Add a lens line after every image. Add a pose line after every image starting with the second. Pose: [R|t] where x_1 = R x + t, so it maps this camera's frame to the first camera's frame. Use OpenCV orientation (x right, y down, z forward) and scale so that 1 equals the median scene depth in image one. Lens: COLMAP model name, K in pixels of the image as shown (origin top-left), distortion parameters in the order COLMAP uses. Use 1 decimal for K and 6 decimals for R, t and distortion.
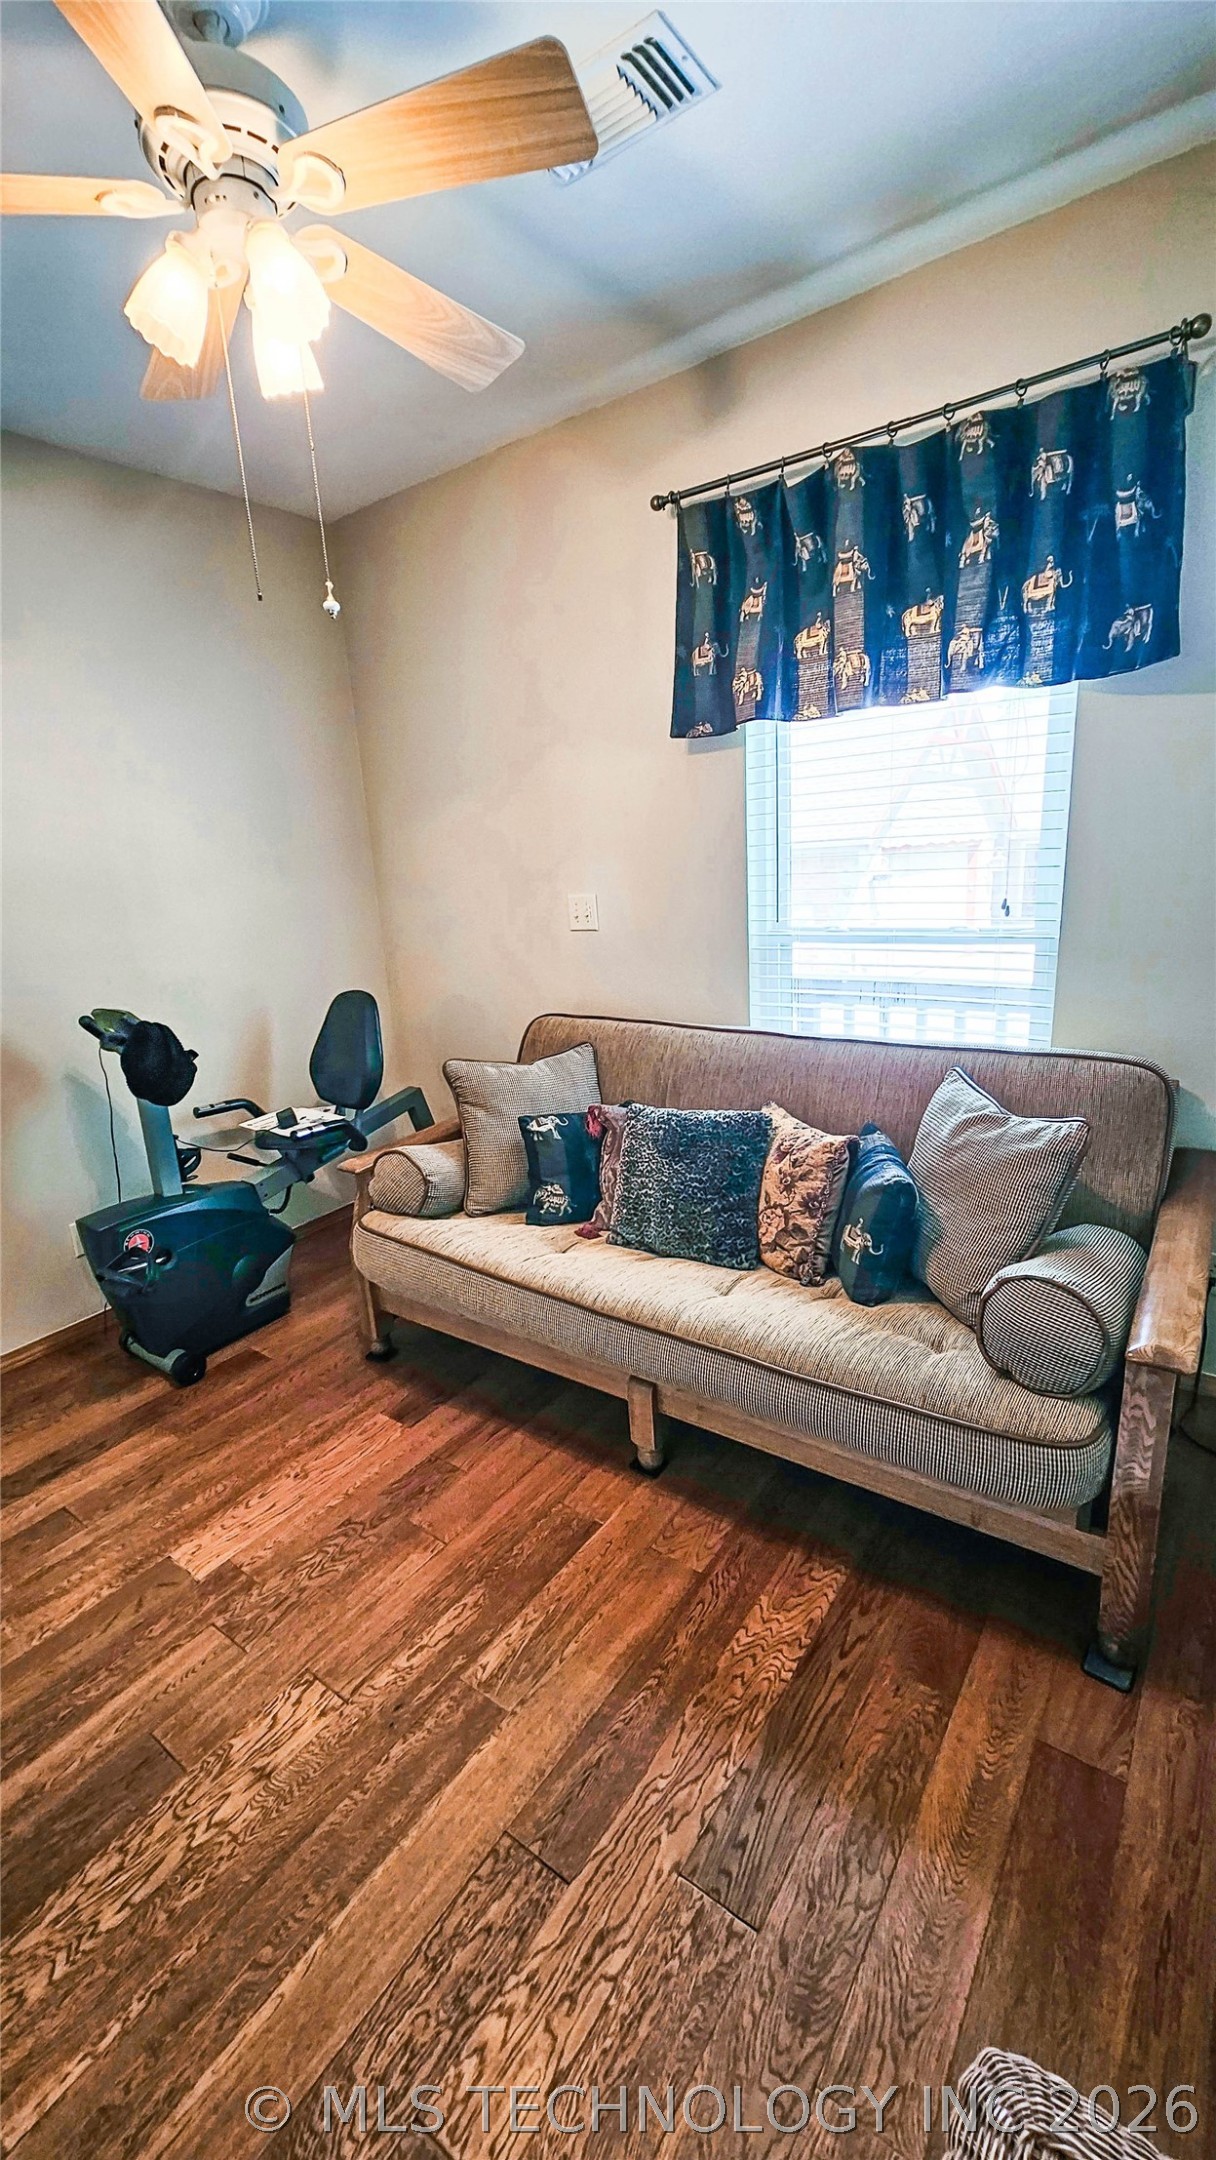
lens RADIAL K [[878.1, 0, 596.6], [0, 878.1, 1081.0], [0, 0, 1]] dist [-0.000026, -0.000558]
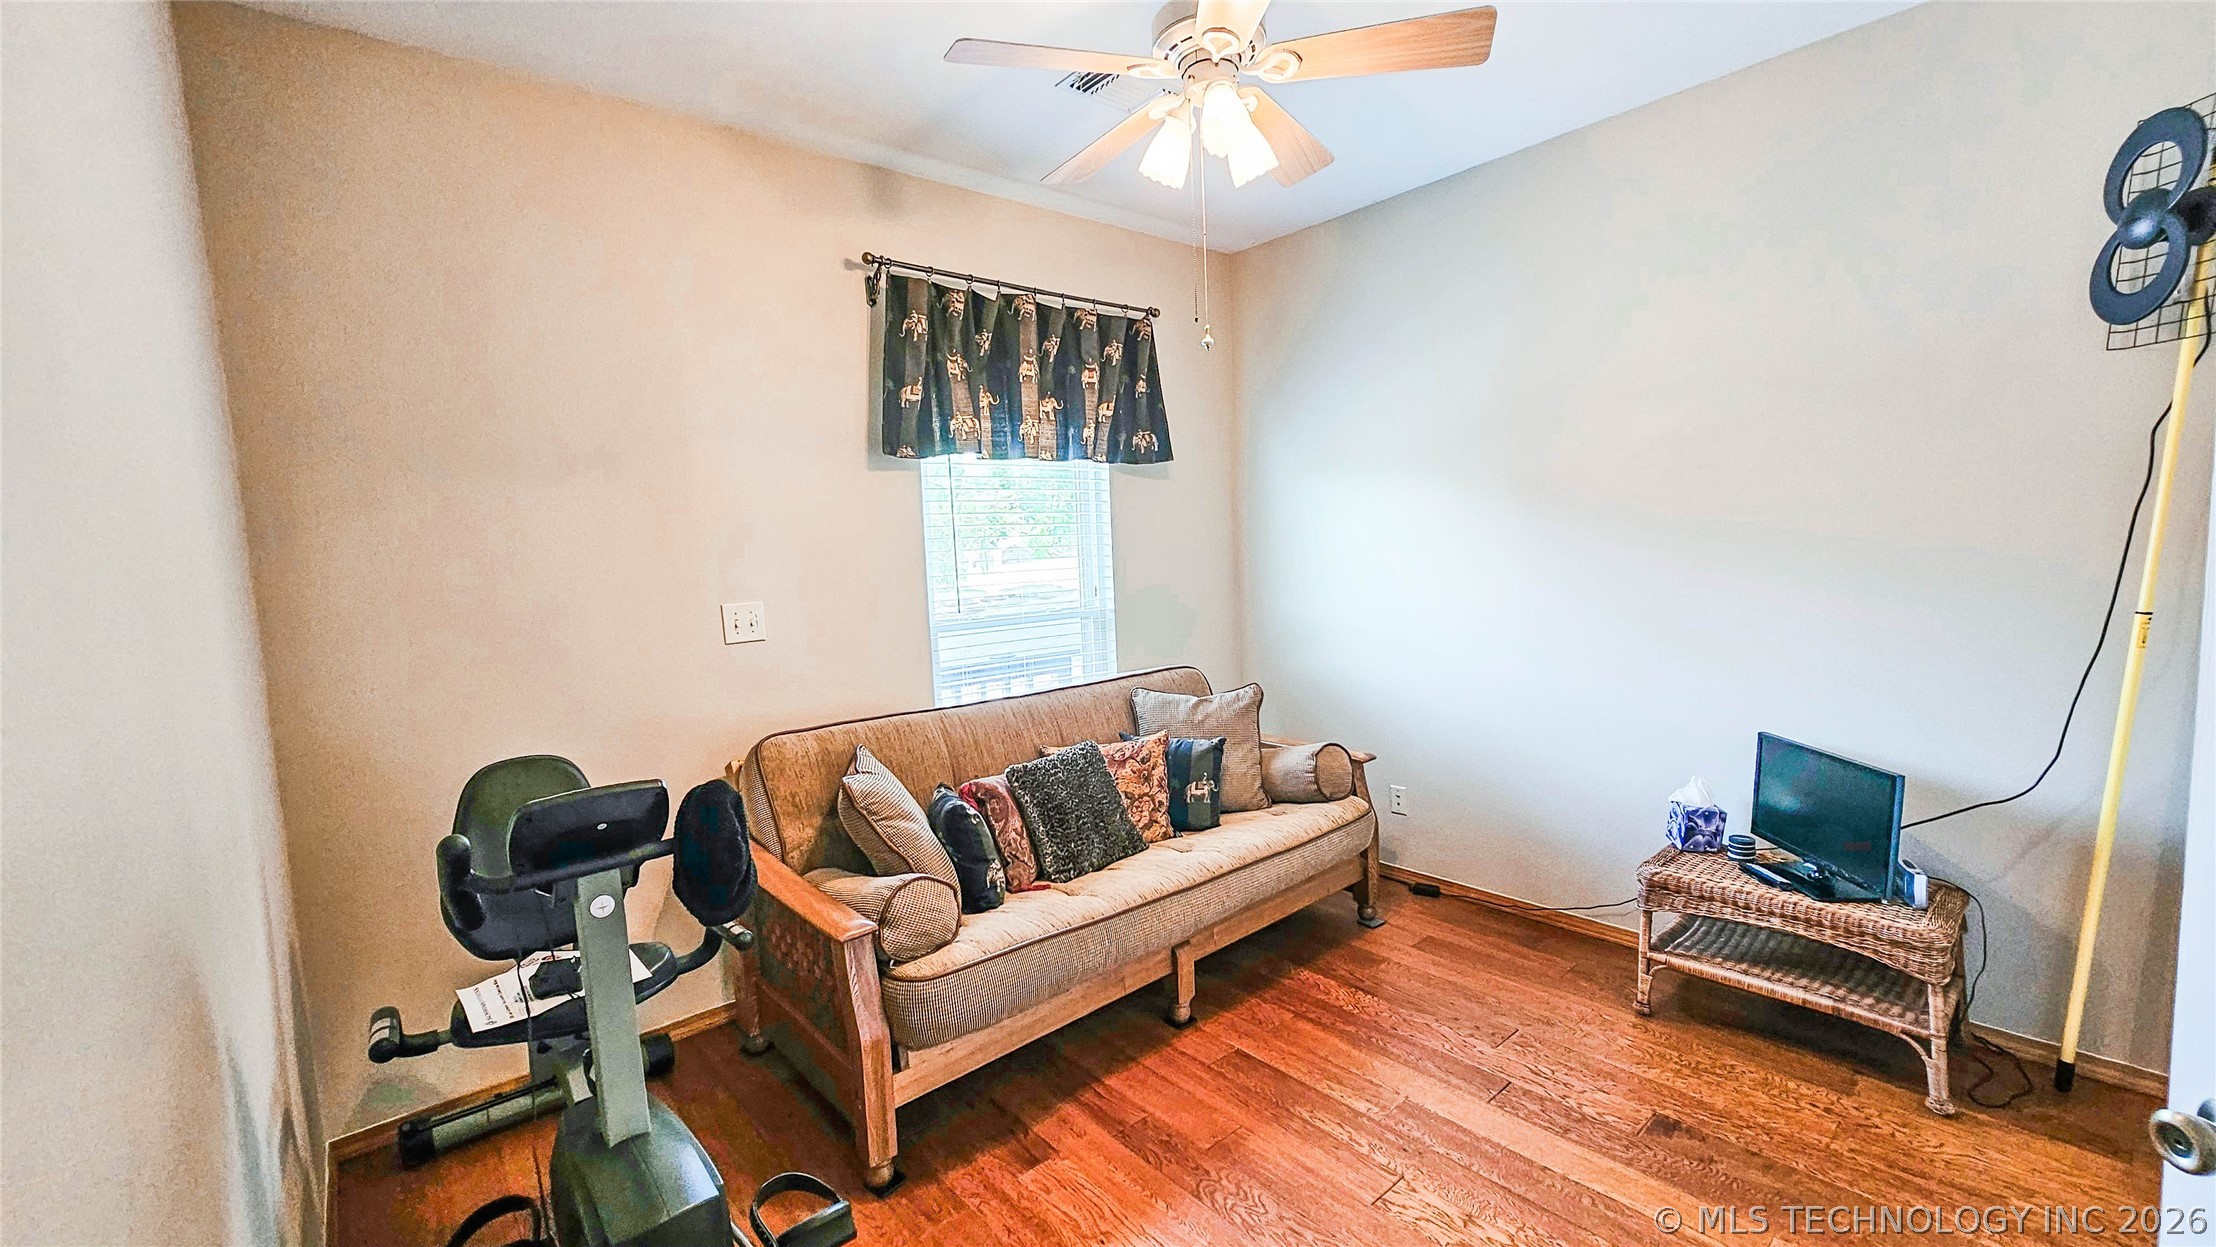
lens RADIAL K [[900.9, 0, 1107.7], [0, 900.9, 632.3], [0, 0, 1]] dist [-0.000026, -0.000558]
pose [[0.228558, -0.041884, 0.972629, -1.258955], [0.278002, 0.960281, -0.023976, -0.091301], [-0.932993, 0.275873, 0.231124, 0.702241]]
